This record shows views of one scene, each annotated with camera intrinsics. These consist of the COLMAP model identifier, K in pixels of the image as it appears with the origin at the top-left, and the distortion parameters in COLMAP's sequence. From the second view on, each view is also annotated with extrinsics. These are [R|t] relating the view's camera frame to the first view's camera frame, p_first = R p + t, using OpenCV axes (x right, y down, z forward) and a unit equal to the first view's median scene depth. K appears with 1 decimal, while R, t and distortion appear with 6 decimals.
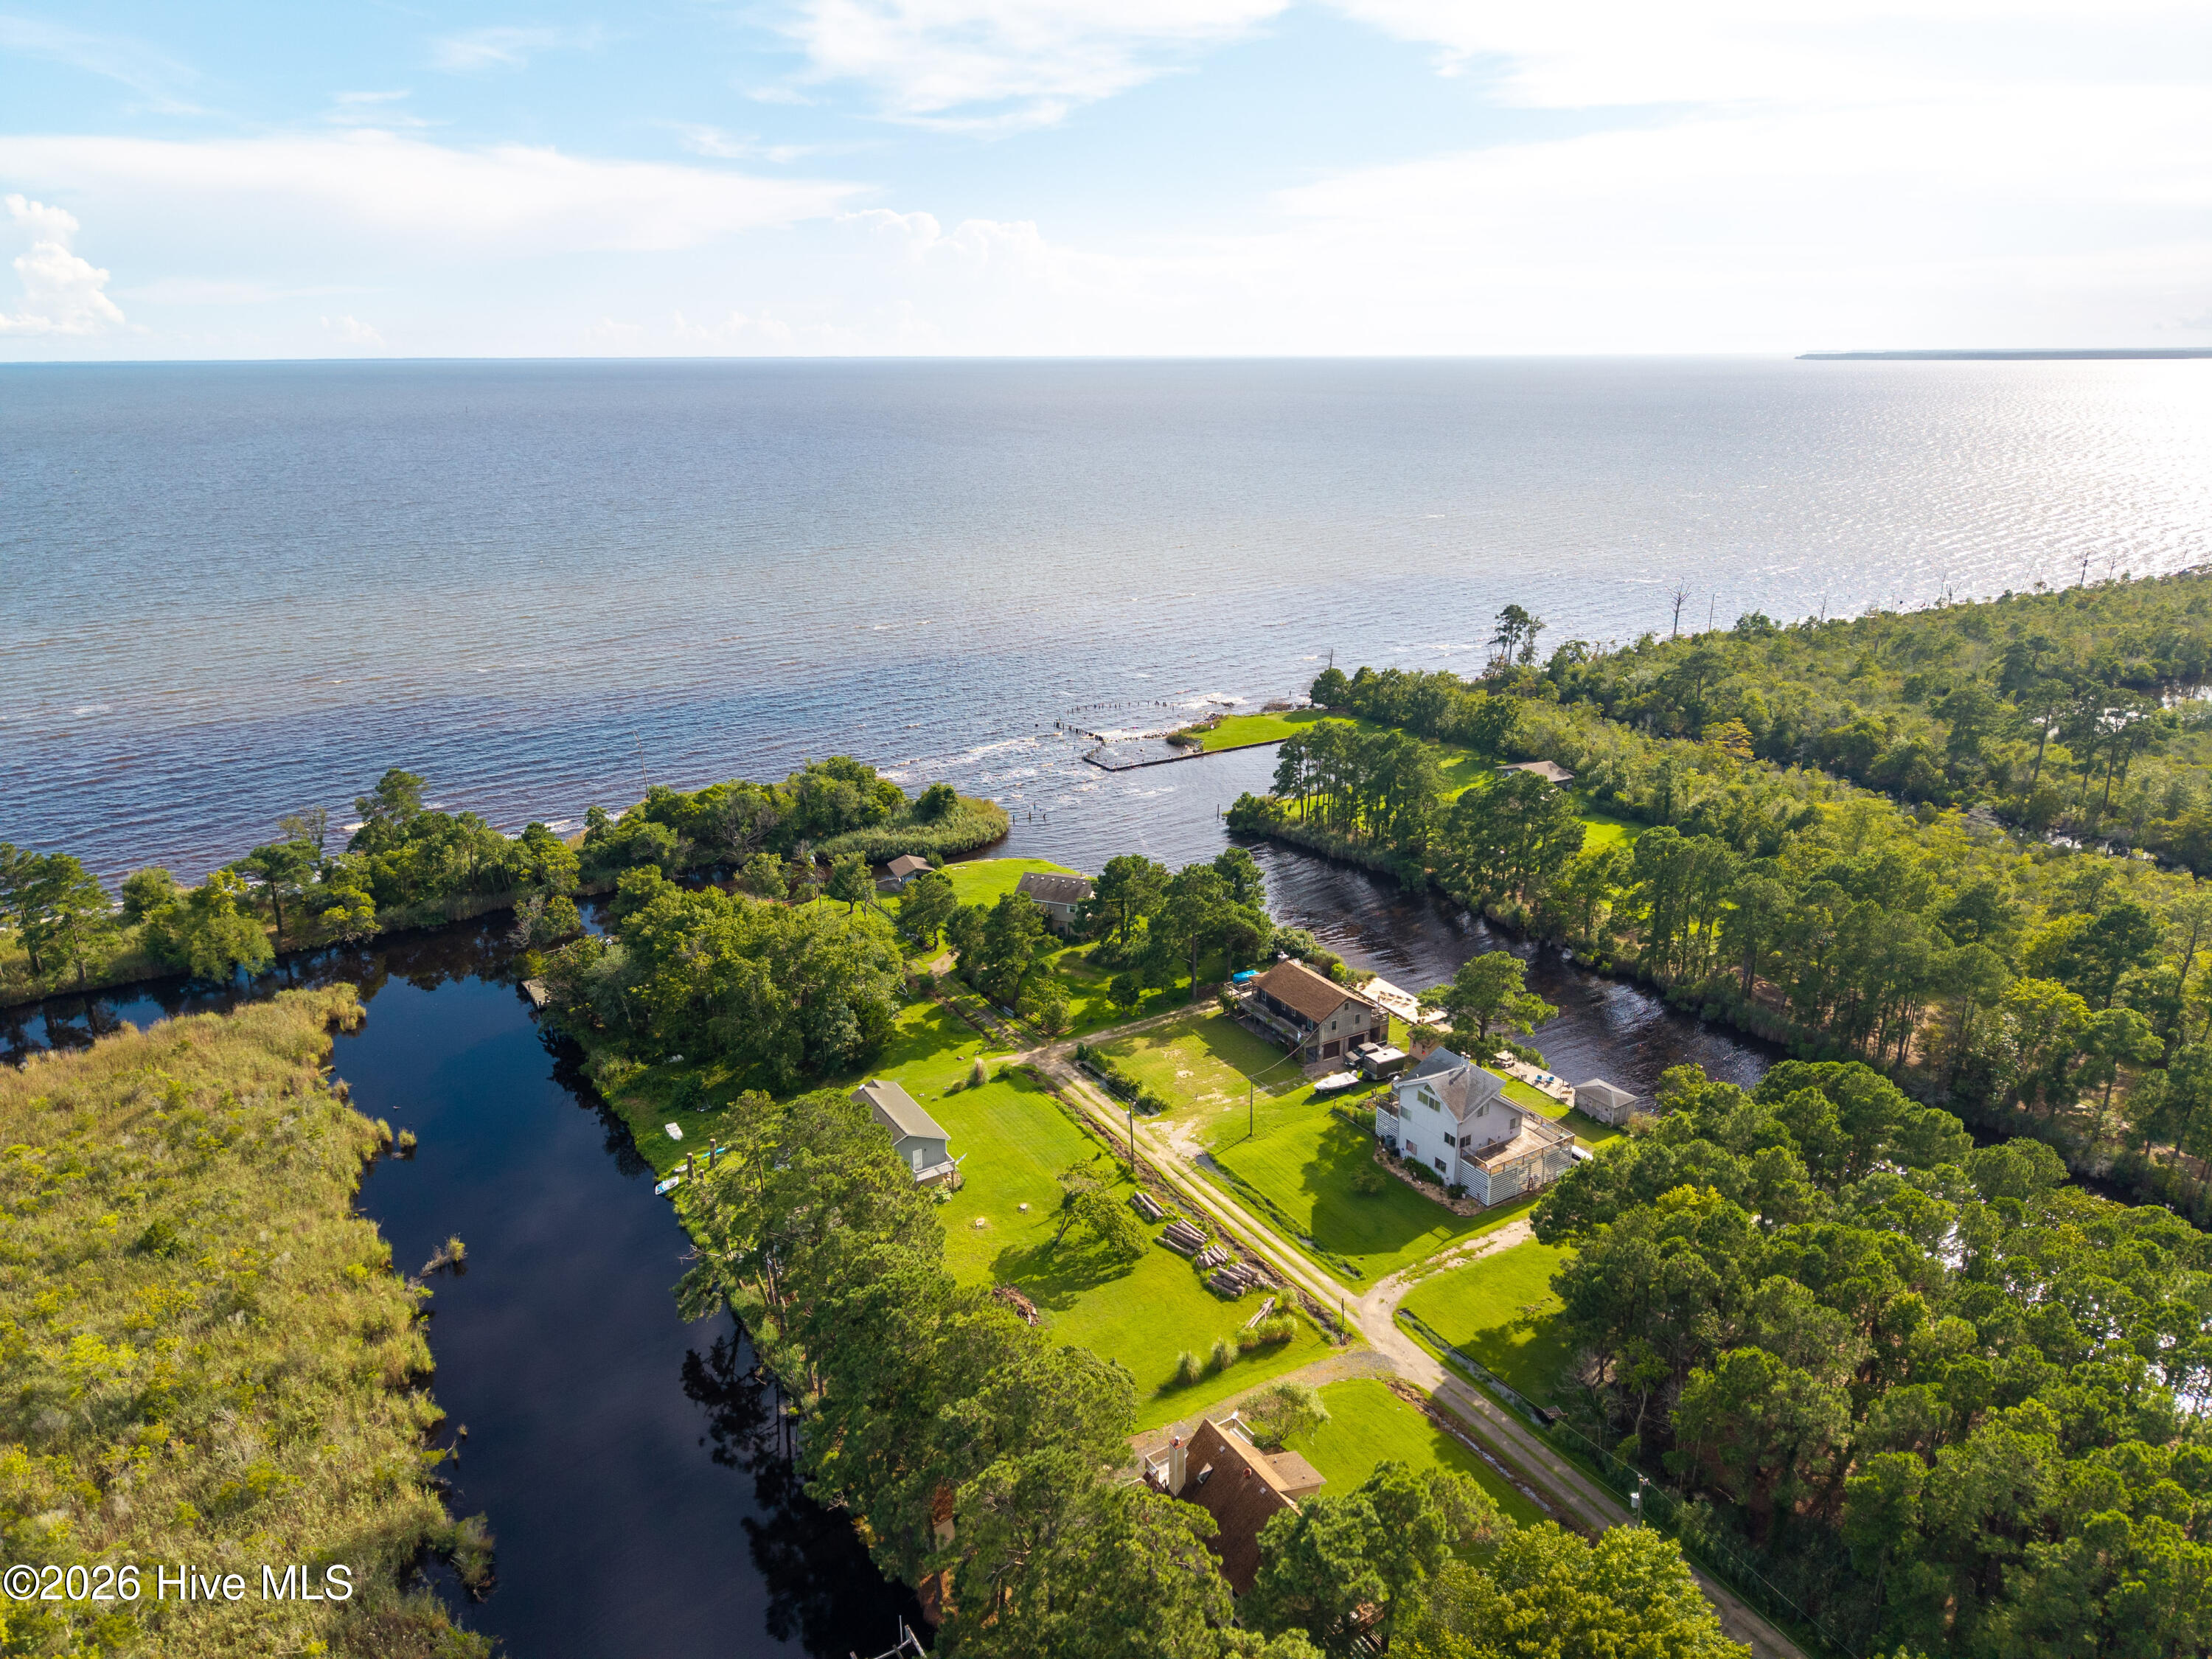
lens RADIAL K [[1469.9, 0, 1102.8], [0, 1469.9, 827.9], [0, 0, 1]] dist [0.099357, -0.133187]
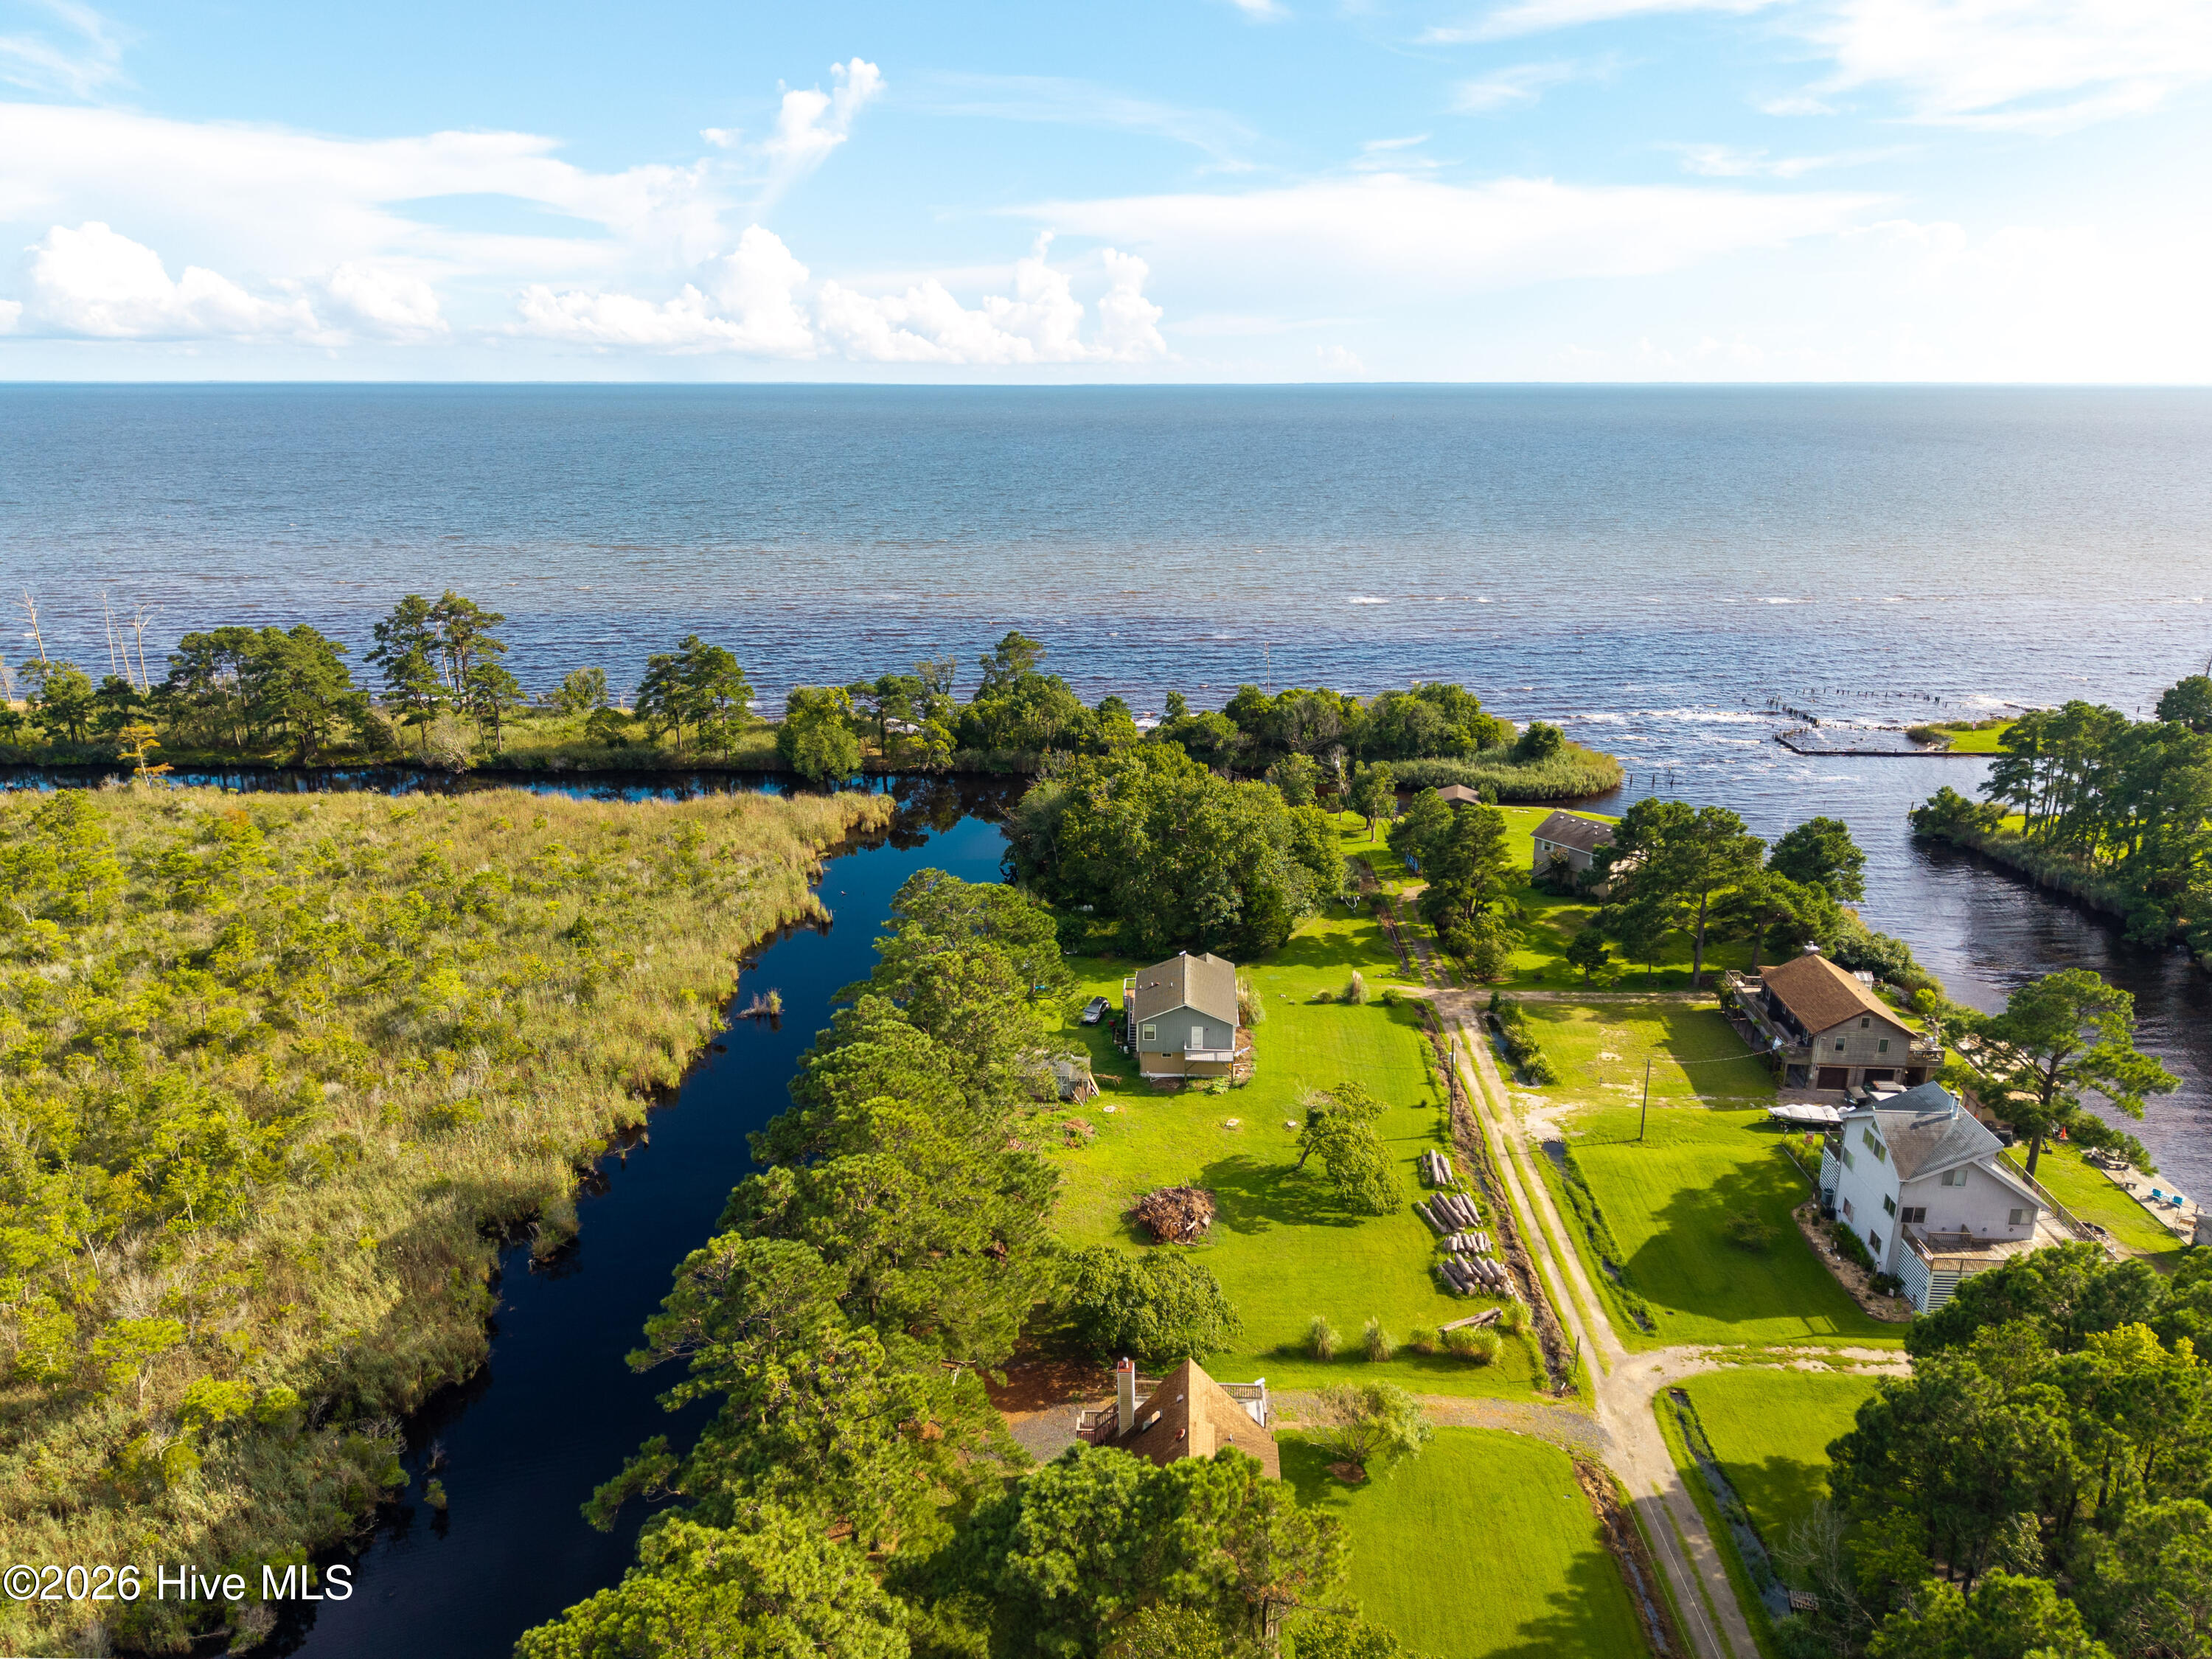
lens RADIAL K [[1486.1, 0, 1109.0], [0, 1486.1, 816.8], [0, 0, 1]] dist [0.066516, -0.079113]
pose [[0.830430, 0.163120, -0.532708, 0.251294], [-0.175975, 0.984025, 0.026992, 0.073709], [0.528601, 0.071328, 0.845869, 0.204979]]
